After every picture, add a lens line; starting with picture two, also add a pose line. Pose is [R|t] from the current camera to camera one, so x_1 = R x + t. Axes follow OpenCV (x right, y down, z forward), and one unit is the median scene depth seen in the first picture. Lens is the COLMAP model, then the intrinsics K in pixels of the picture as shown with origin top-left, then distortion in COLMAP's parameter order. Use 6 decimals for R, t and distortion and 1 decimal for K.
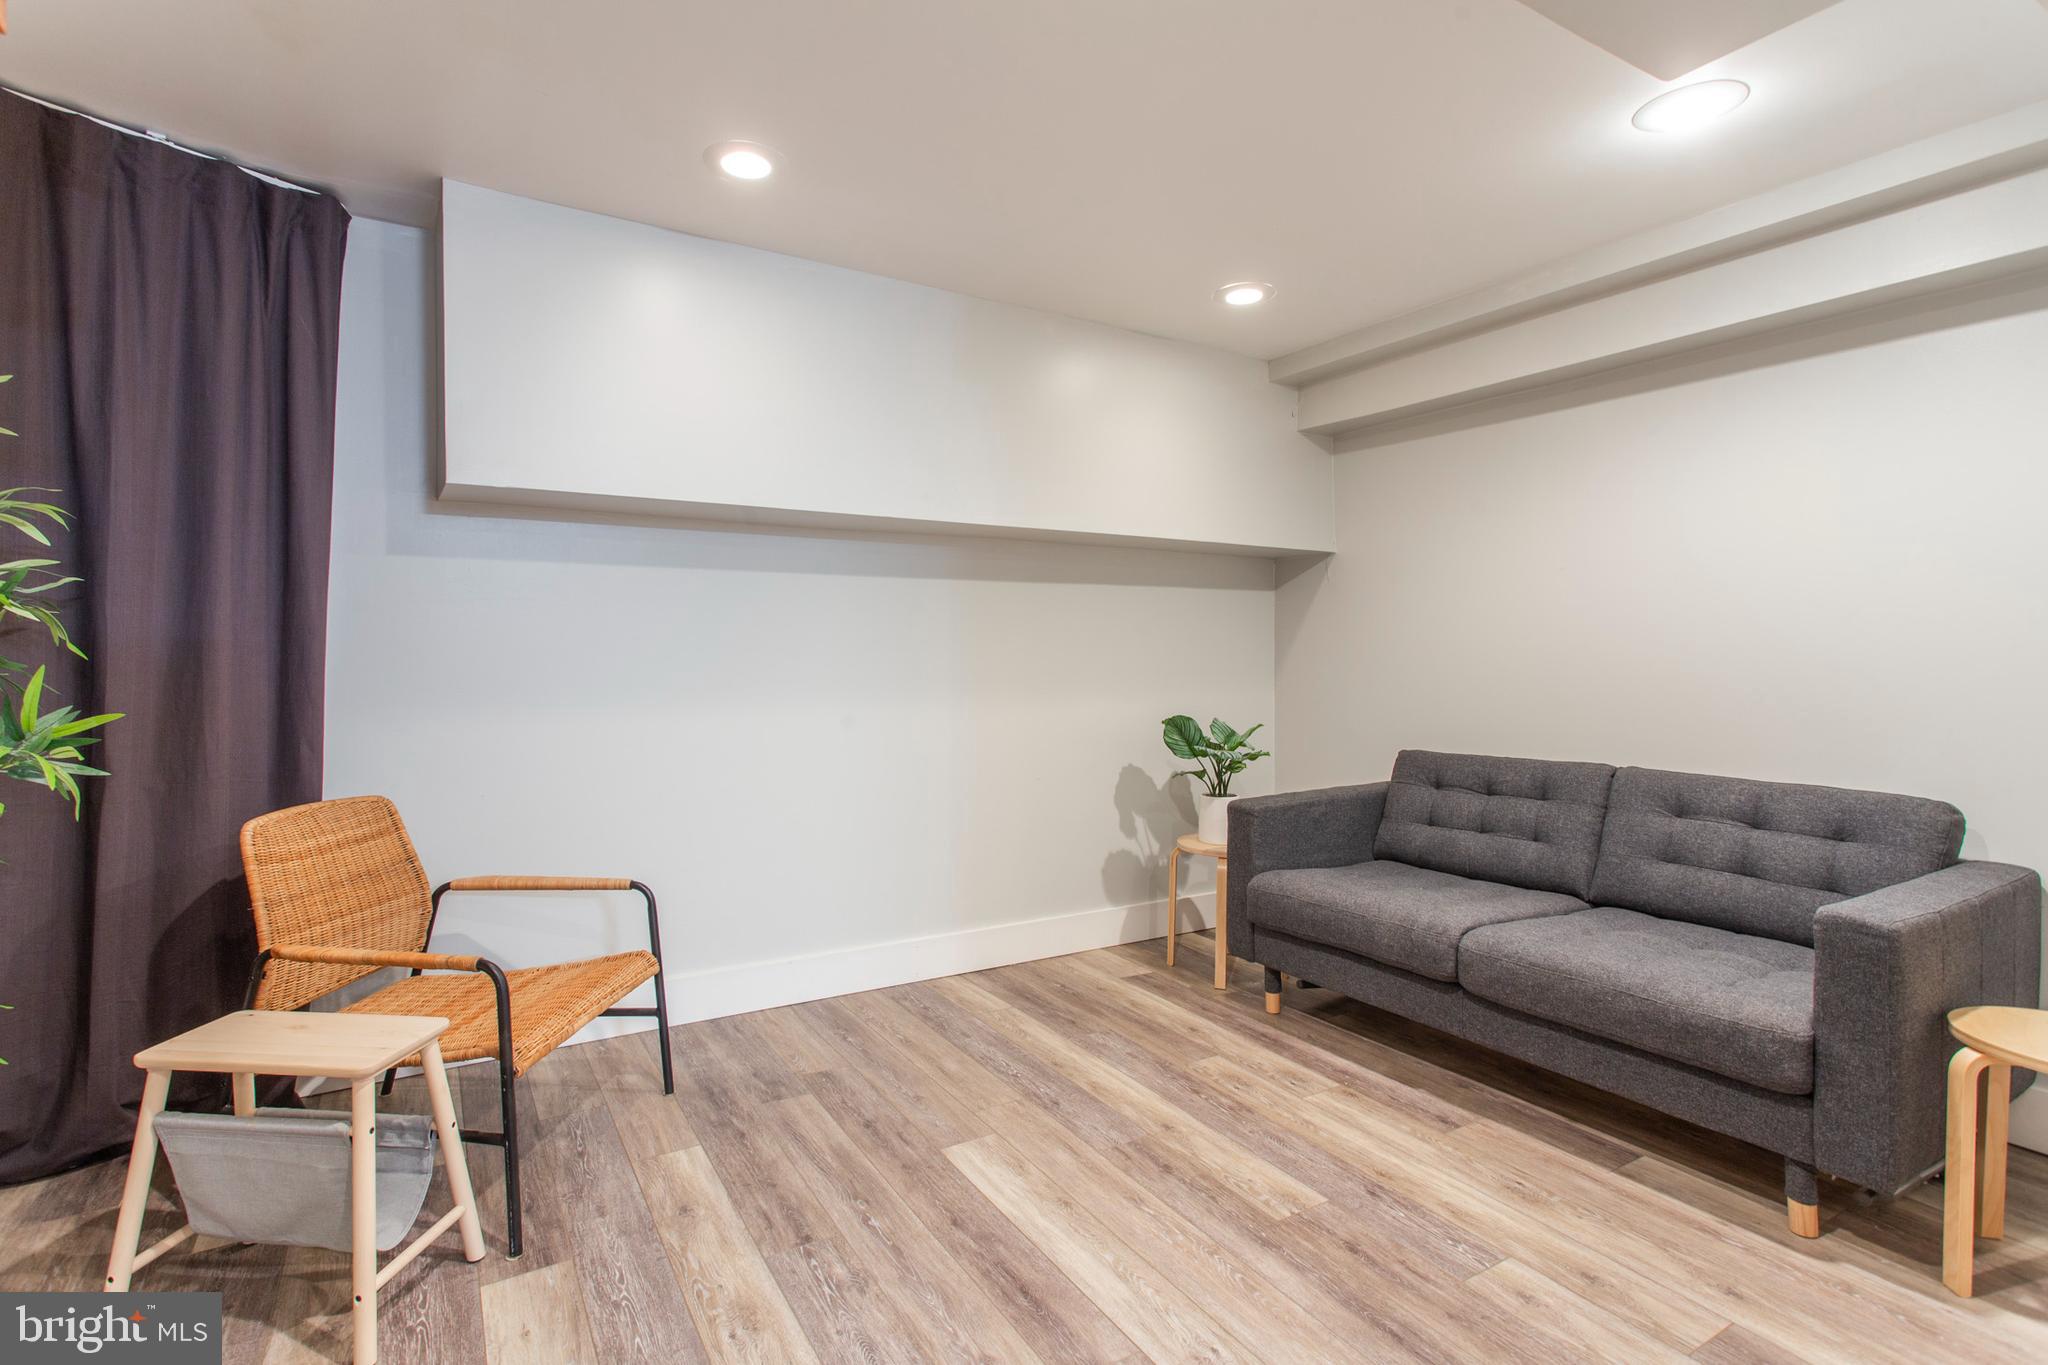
lens RADIAL K [[984.2, 0, 1016.1], [0, 984.2, 666.1], [0, 0, 1]] dist [0.000427, 0.000743]
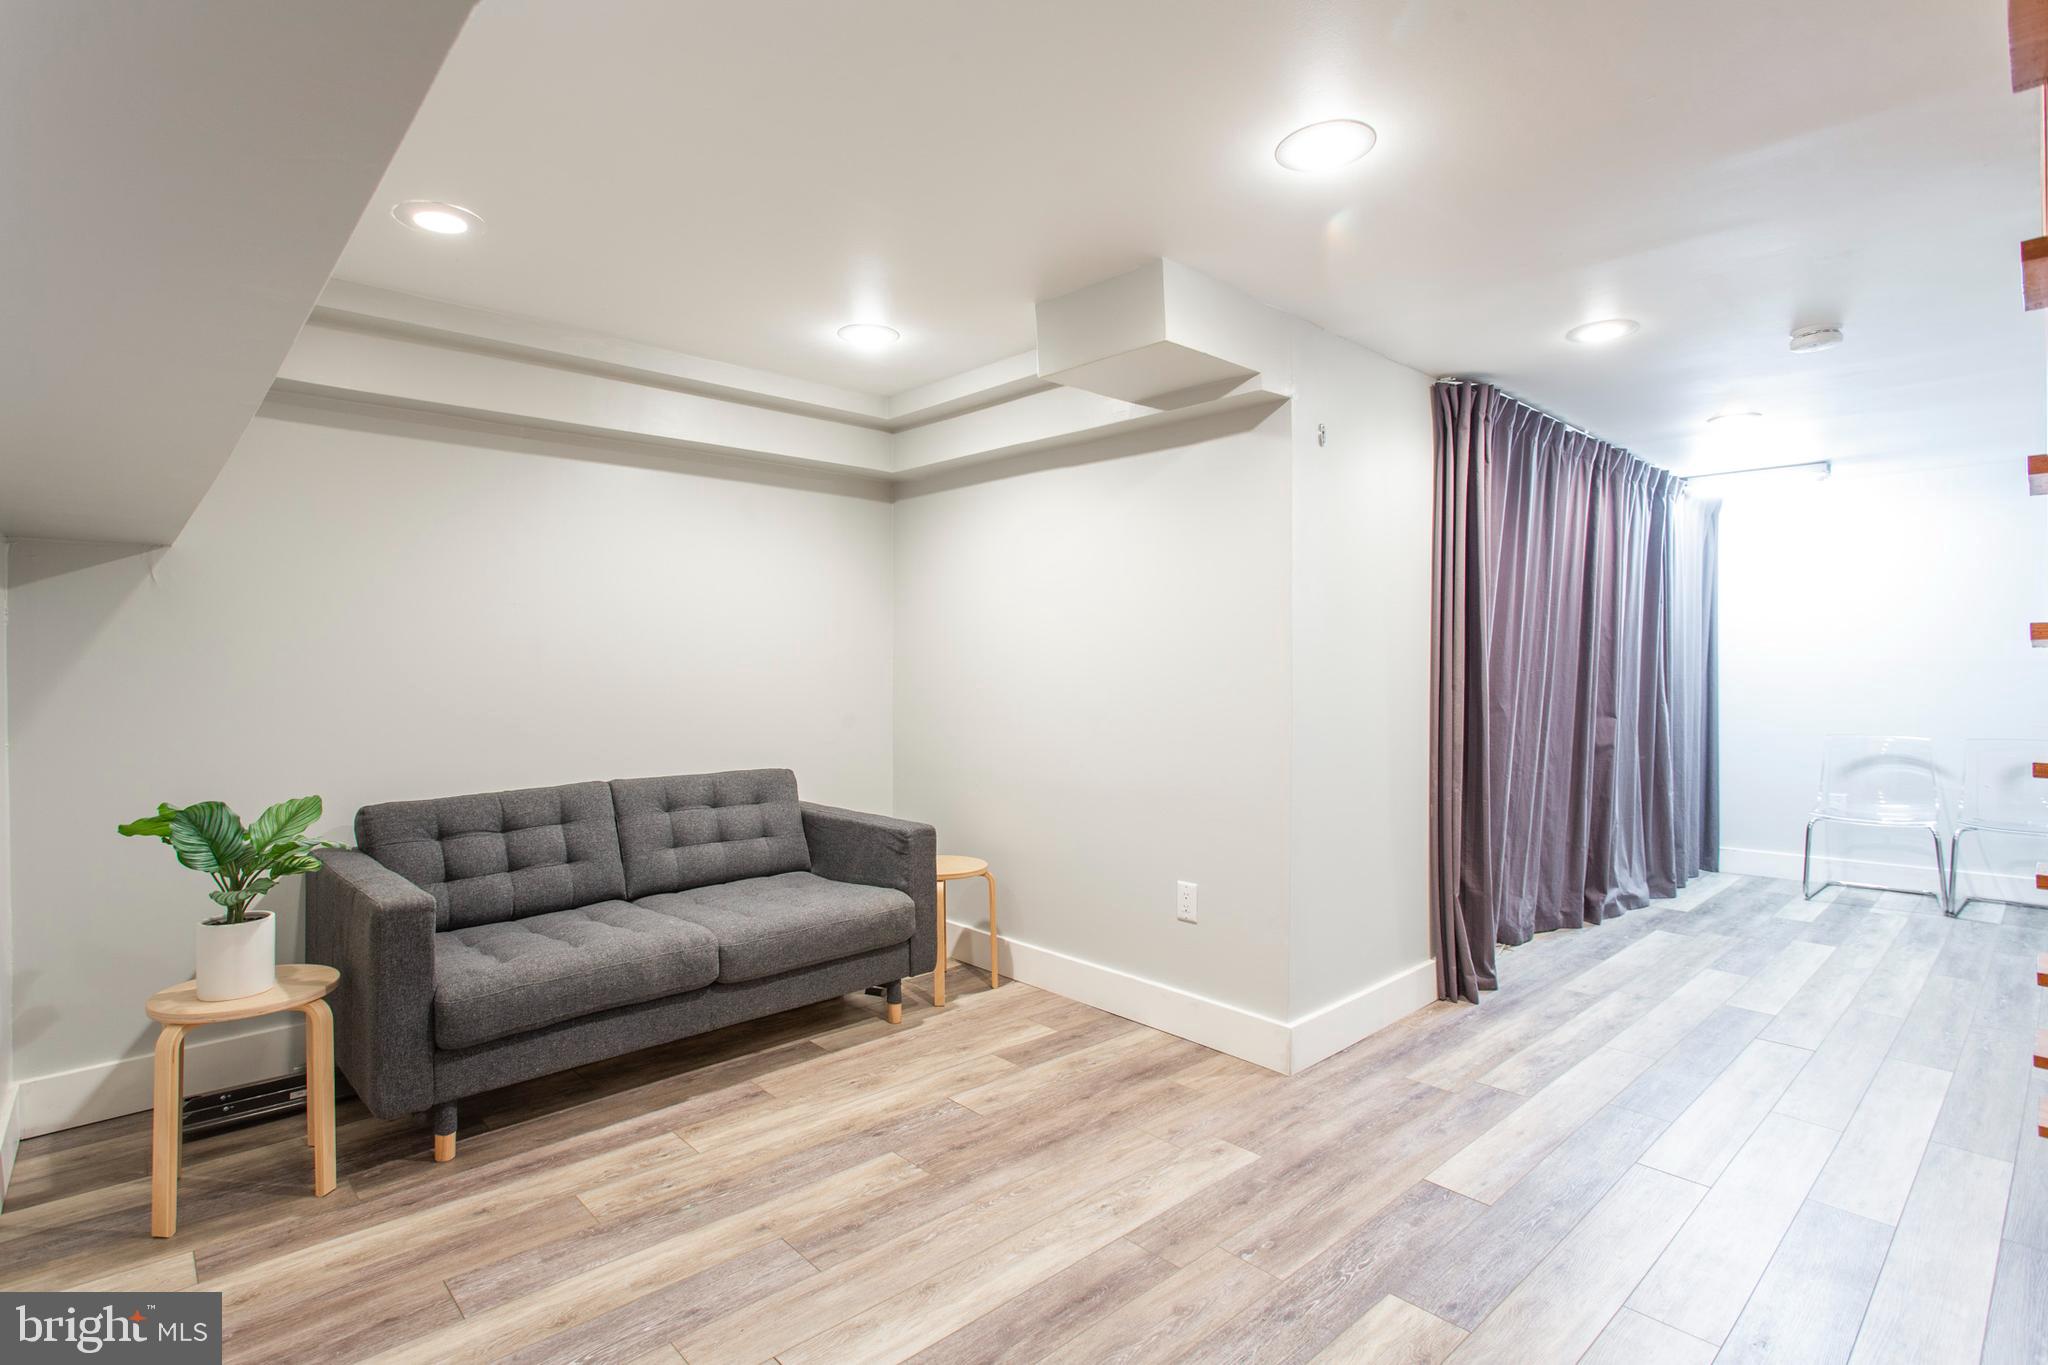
lens RADIAL K [[931.3, 0, 1024.0], [0, 931.3, 682.5], [0, 0, 1]] dist [-0.002750, -0.000334]
pose [[-0.170792, -0.021183, 0.985079, -0.657394], [0.017309, 0.999550, 0.024495, -0.039341], [-0.985155, 0.021234, -0.170349, 0.837520]]
